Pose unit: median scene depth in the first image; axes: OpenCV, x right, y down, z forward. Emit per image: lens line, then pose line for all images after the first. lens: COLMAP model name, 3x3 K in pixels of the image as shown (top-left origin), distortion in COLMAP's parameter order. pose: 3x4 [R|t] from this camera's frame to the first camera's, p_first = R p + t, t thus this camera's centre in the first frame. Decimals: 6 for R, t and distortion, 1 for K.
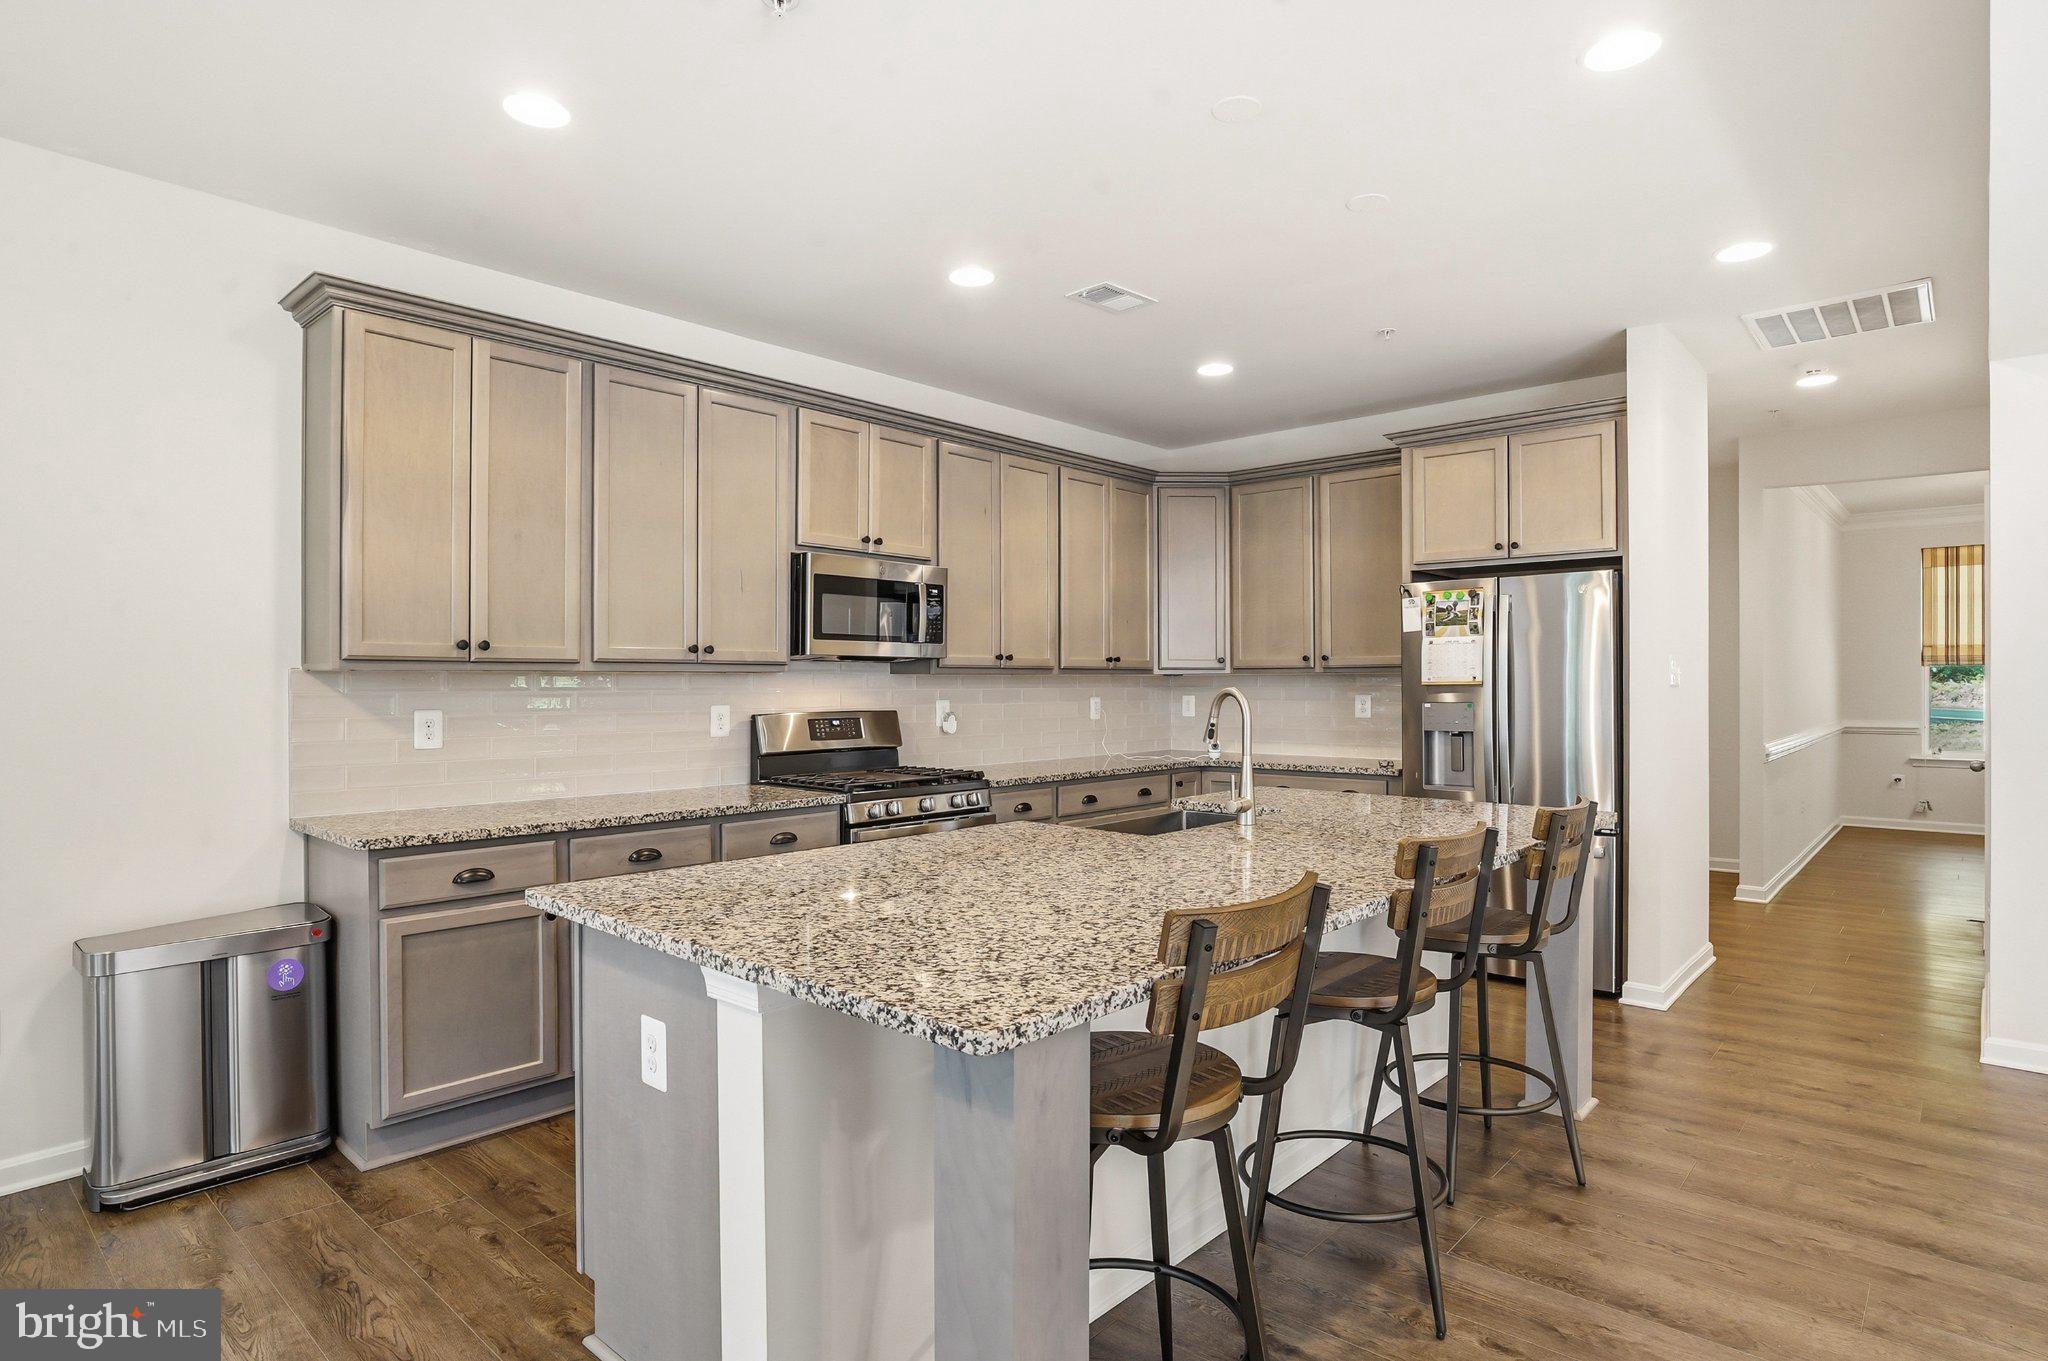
lens RADIAL K [[1169.2, 0, 1024.0], [0, 1169.2, 680.5], [0, 0, 1]] dist [0.001163, 0.000597]
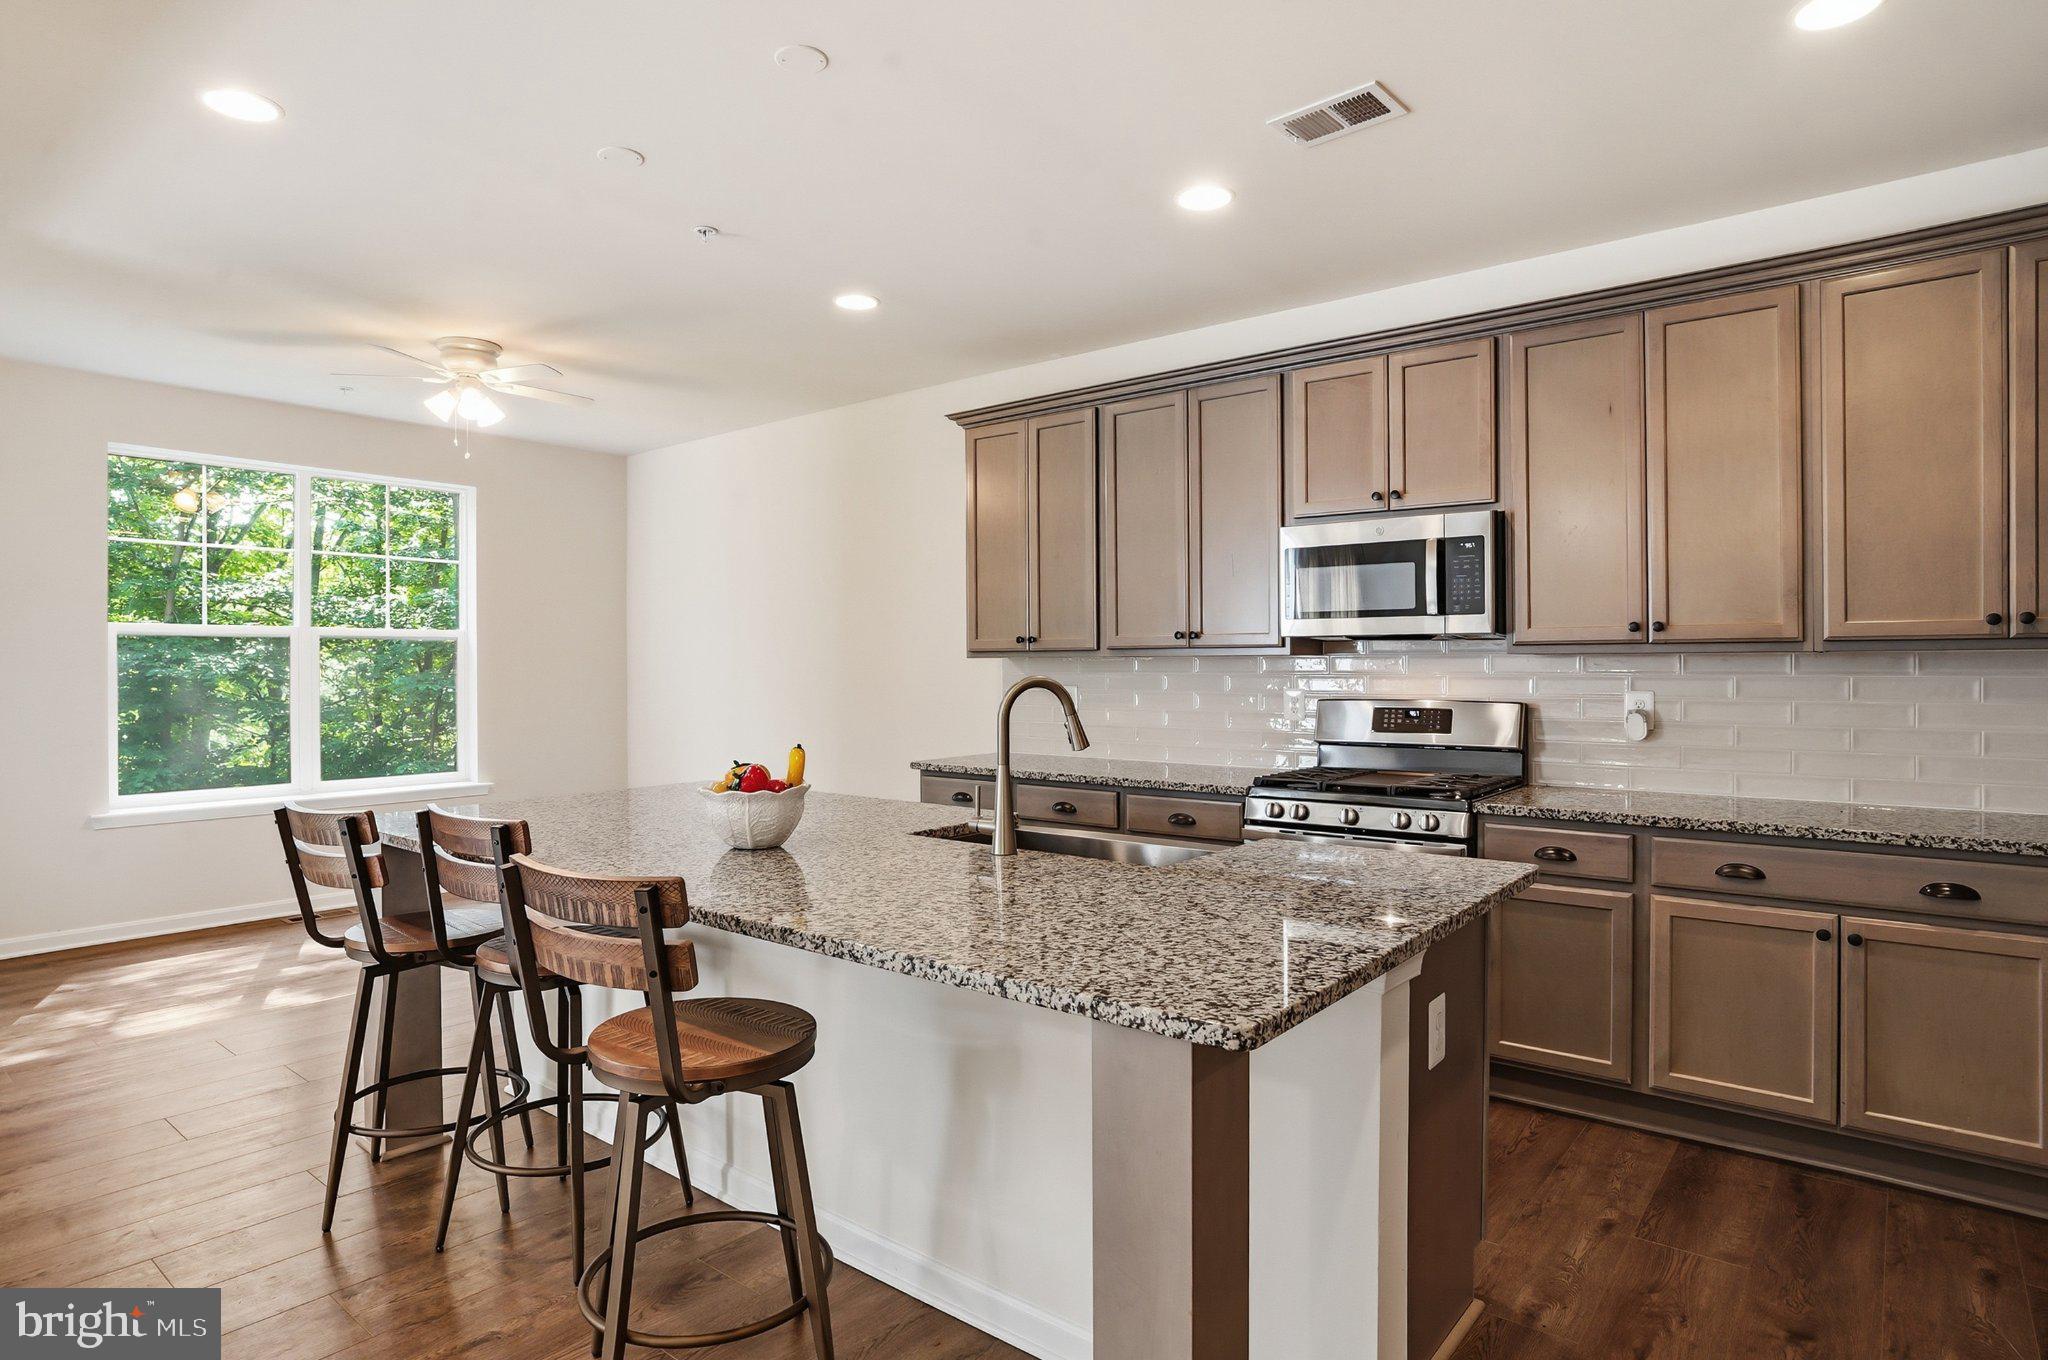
lens RADIAL K [[1070.7, 0, 1026.4], [0, 1070.7, 671.4], [0, 0, 1]] dist [-0.052539, 0.027650]
pose [[0.057389, 0.005986, -0.998334, 0.720065], [0.003584, 0.999974, 0.006202, 0.000231], [0.998345, -0.003934, 0.057366, 0.822614]]
